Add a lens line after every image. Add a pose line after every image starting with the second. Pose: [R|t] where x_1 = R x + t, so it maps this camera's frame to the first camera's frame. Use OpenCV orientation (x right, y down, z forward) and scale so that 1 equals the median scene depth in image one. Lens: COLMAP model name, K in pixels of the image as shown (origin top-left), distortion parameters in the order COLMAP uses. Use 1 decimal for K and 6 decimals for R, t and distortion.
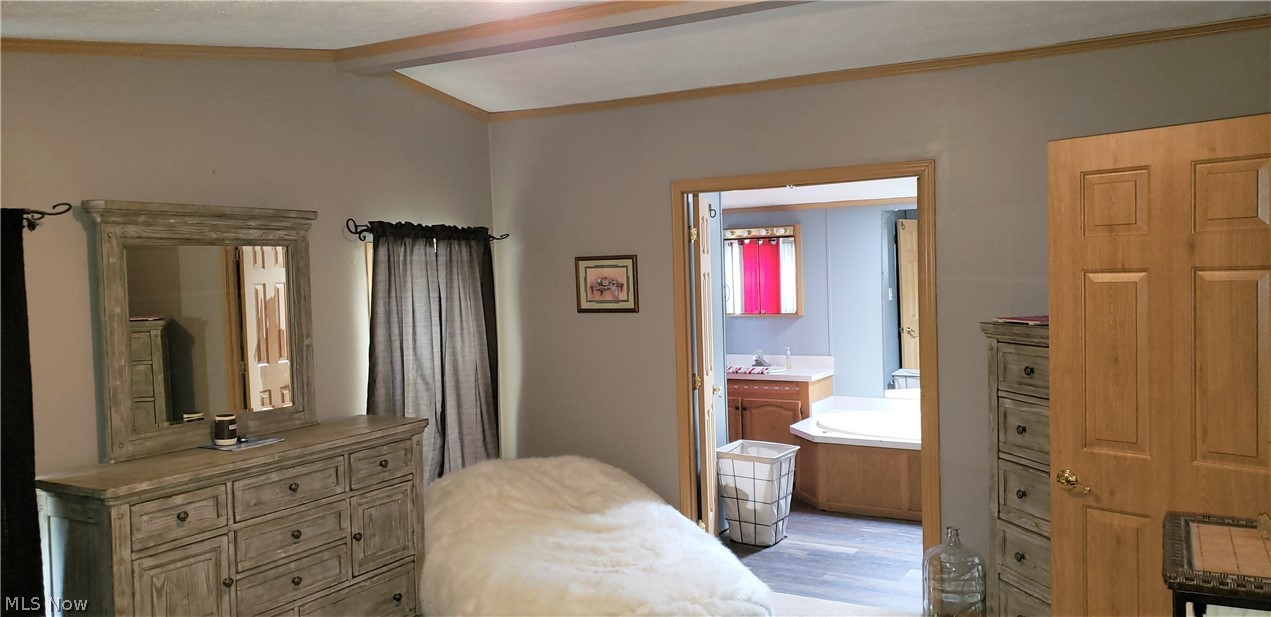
lens RADIAL K [[1002.7, 0, 640.5], [0, 1002.7, 317.3], [0, 0, 1]] dist [0.107641, -0.027597]
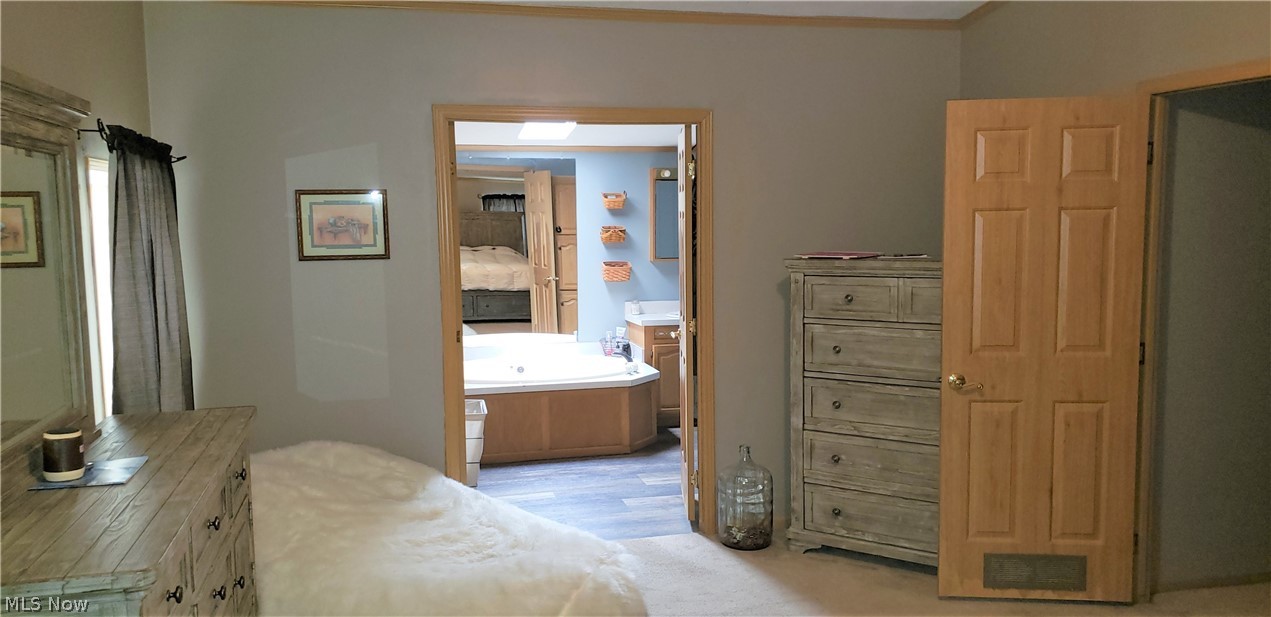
lens RADIAL K [[1002.7, 0, 648.1], [0, 1002.7, 310.6], [0, 0, 1]] dist [0.107641, -0.027597]
pose [[0.727653, -0.053951, 0.683820, -0.416016], [0.027381, 0.998392, 0.049633, 0.002296], [-0.685399, -0.017392, 0.727960, 0.230157]]
